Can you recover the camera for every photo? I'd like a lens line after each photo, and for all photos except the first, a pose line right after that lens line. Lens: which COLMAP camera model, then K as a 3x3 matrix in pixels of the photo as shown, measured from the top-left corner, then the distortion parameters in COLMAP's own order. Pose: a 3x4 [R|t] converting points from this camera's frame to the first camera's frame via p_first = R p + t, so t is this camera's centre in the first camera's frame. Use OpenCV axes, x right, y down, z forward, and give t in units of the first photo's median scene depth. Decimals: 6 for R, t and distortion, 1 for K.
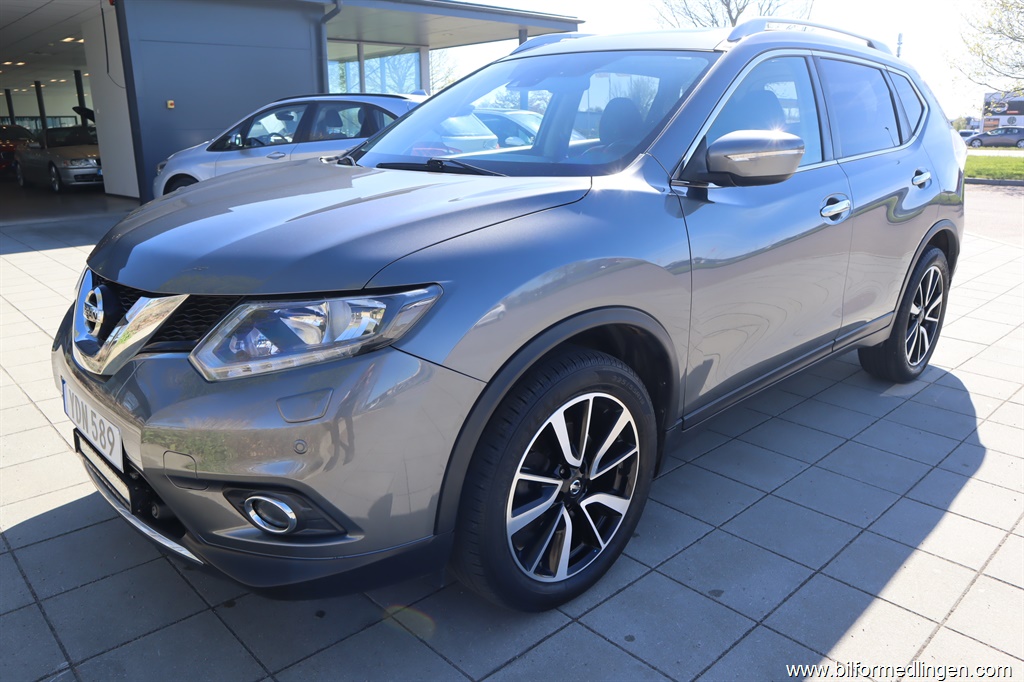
lens RADIAL K [[762.1, 0, 510.2], [0, 762.1, 300.6], [0, 0, 1]] dist [-0.071797, -0.000340]
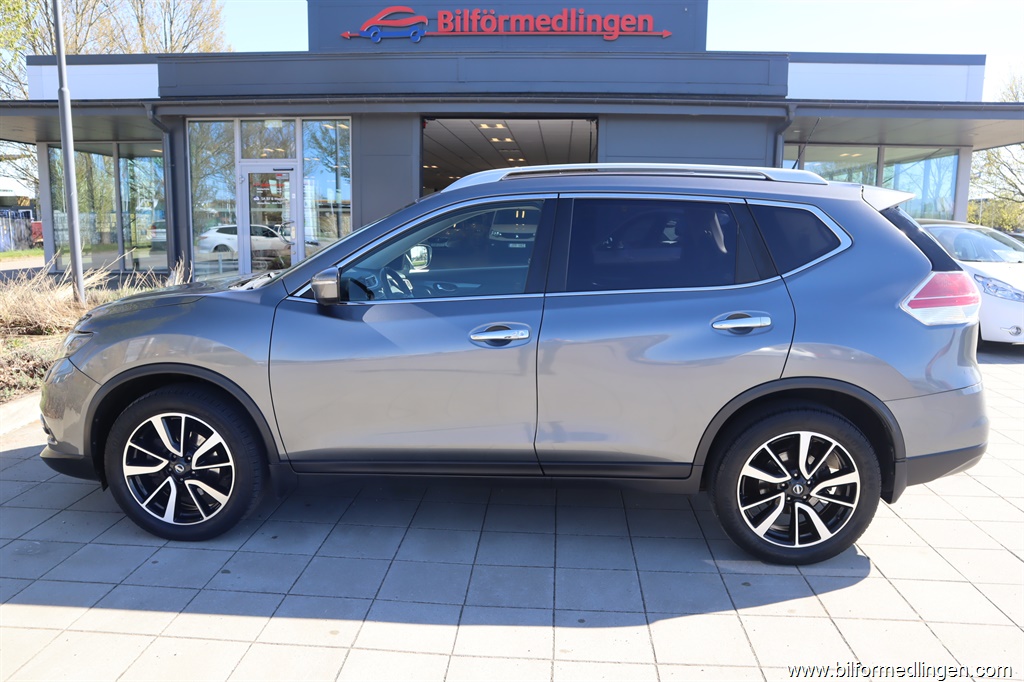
lens RADIAL K [[804.4, 0, 512.0], [0, 804.4, 341.0], [0, 0, 1]] dist [-0.073773, 0.000115]
pose [[0.675921, 0.117766, -0.727504, 1.689939], [-0.177722, 0.984063, -0.005824, -0.140159], [0.715224, 0.133230, 0.686079, 0.270800]]
